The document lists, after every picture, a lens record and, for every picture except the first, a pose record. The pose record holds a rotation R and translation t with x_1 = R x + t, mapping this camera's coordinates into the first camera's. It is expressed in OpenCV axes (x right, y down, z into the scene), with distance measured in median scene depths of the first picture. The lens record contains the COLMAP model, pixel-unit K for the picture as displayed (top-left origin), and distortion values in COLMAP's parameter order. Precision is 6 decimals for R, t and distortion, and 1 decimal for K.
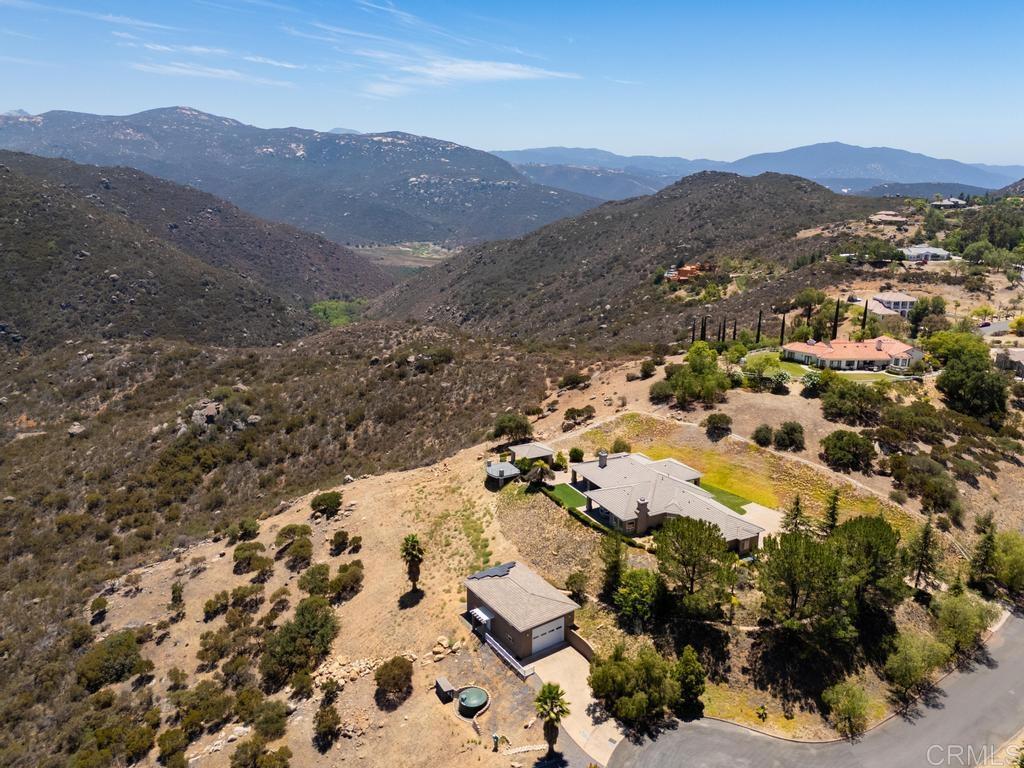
lens RADIAL K [[759.7, 0, 515.8], [0, 759.7, 385.4], [0, 0, 1]] dist [0.068827, -0.065494]
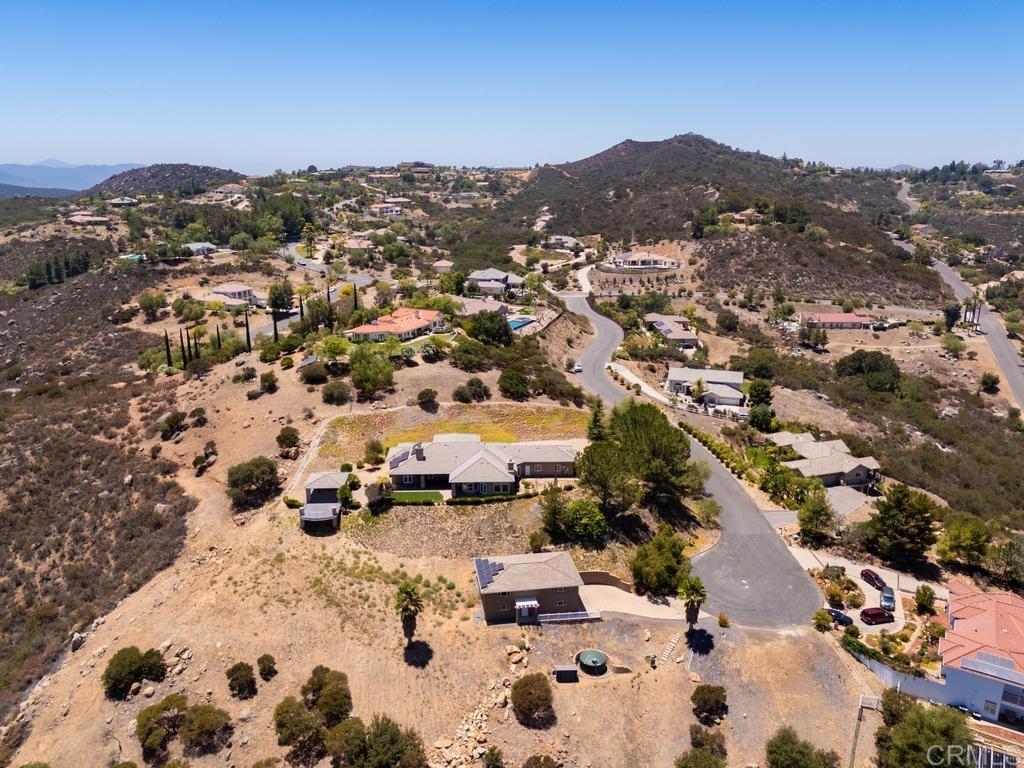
lens RADIAL K [[759.7, 0, 515.5], [0, 759.7, 380.0], [0, 0, 1]] dist [0.068827, -0.065494]
pose [[0.432429, -0.244096, 0.867999, -0.714213], [0.247657, 0.957789, 0.145966, -0.118501], [-0.866990, 0.151846, 0.474628, 0.386876]]
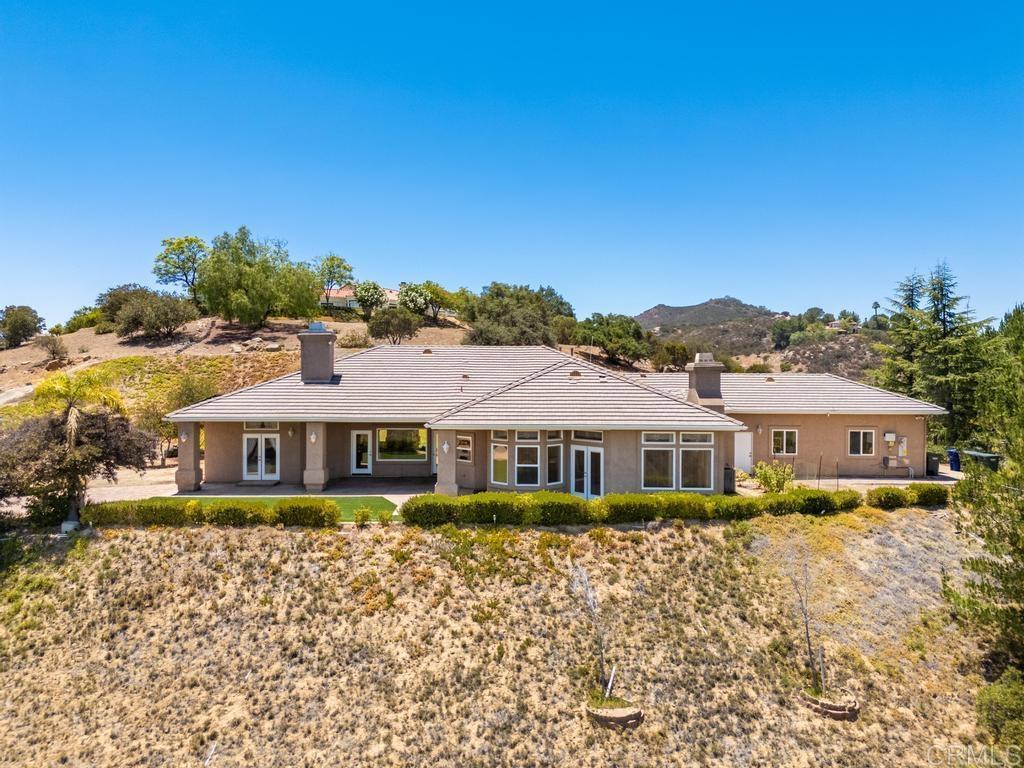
lens RADIAL K [[759.7, 0, 513.3], [0, 759.7, 384.8], [0, 0, 1]] dist [0.068827, -0.065494]
pose [[0.461295, -0.023192, 0.886944, -0.081645], [0.244464, 0.964286, -0.101930, 0.152214], [-0.852904, 0.263846, 0.450489, 0.846060]]
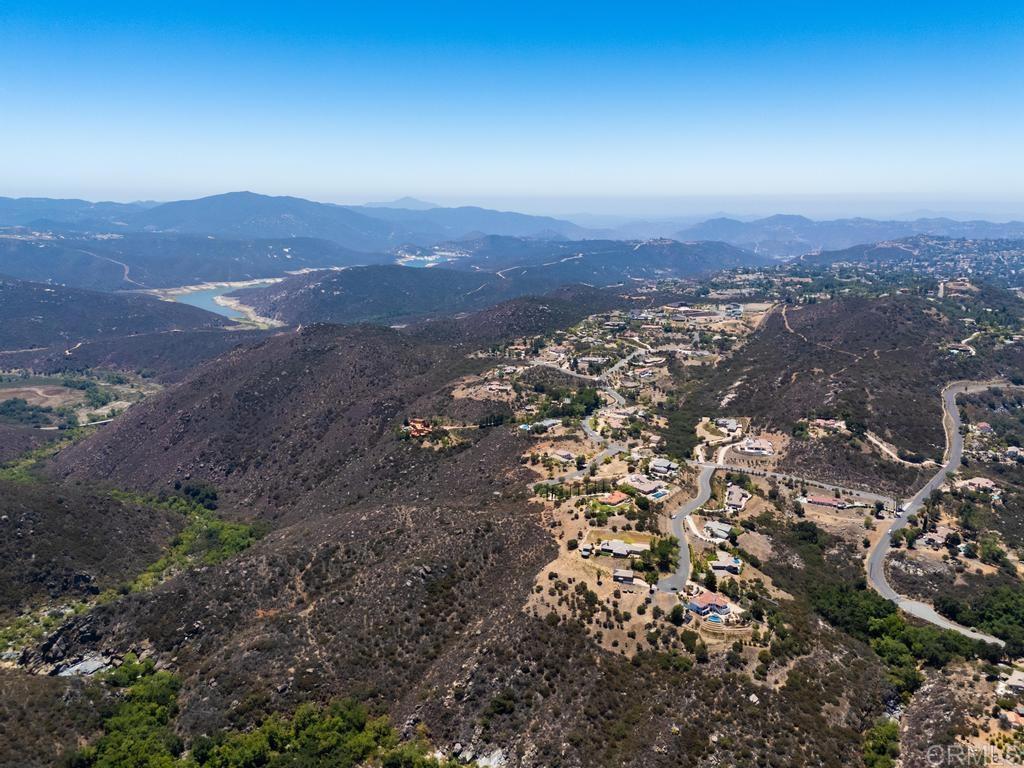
lens RADIAL K [[759.7, 0, 510.6], [0, 759.7, 380.1], [0, 0, 1]] dist [0.068827, -0.065494]
pose [[0.741880, -0.161015, 0.650914, -3.257938], [0.184318, 0.982315, 0.032917, -1.170614], [-0.644703, 0.095554, 0.758438, -2.291240]]
